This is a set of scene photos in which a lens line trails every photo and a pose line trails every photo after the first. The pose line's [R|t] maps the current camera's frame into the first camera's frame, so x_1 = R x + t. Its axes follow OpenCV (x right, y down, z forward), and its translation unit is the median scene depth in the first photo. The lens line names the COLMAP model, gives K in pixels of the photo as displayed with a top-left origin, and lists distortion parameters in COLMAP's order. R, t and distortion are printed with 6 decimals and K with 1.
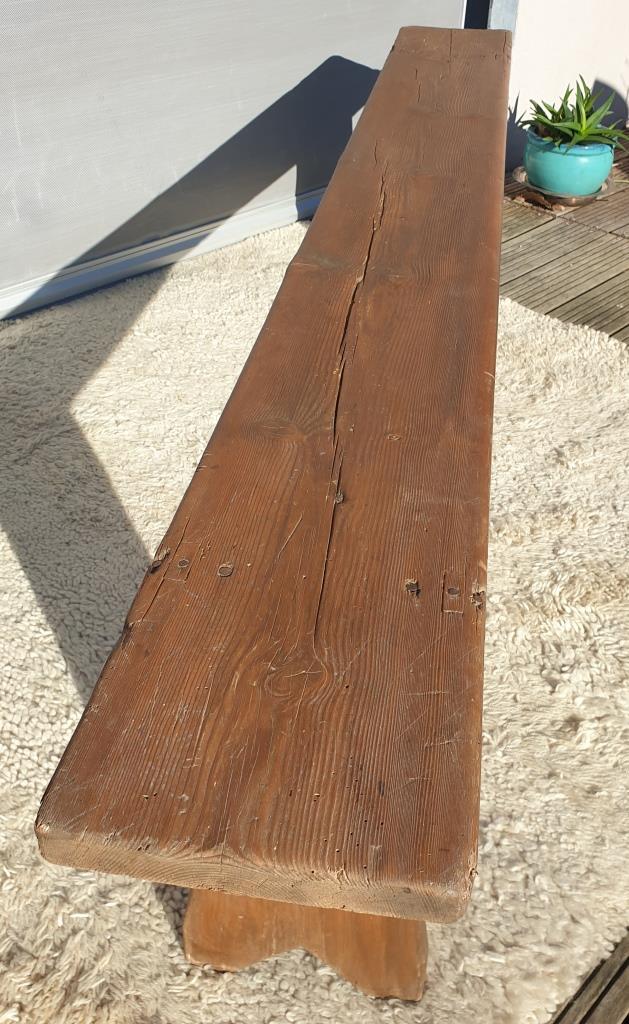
lens RADIAL K [[910.9, 0, 312.9], [0, 910.9, 526.6], [0, 0, 1]] dist [0.040706, -0.082031]
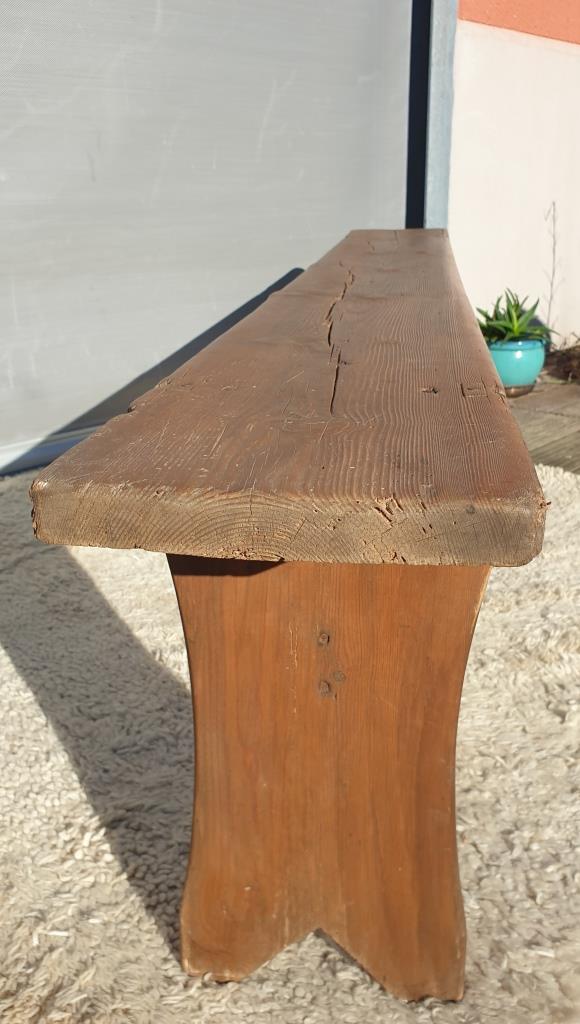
lens RADIAL K [[873.0, 0, 290.8], [0, 873.0, 530.2], [0, 0, 1]] dist [-0.010052, 0.001544]
pose [[0.999186, -0.035807, 0.018560, -0.036163], [0.039490, 0.962099, -0.269825, 0.284065], [-0.008195, 0.270339, 0.962730, 0.101594]]
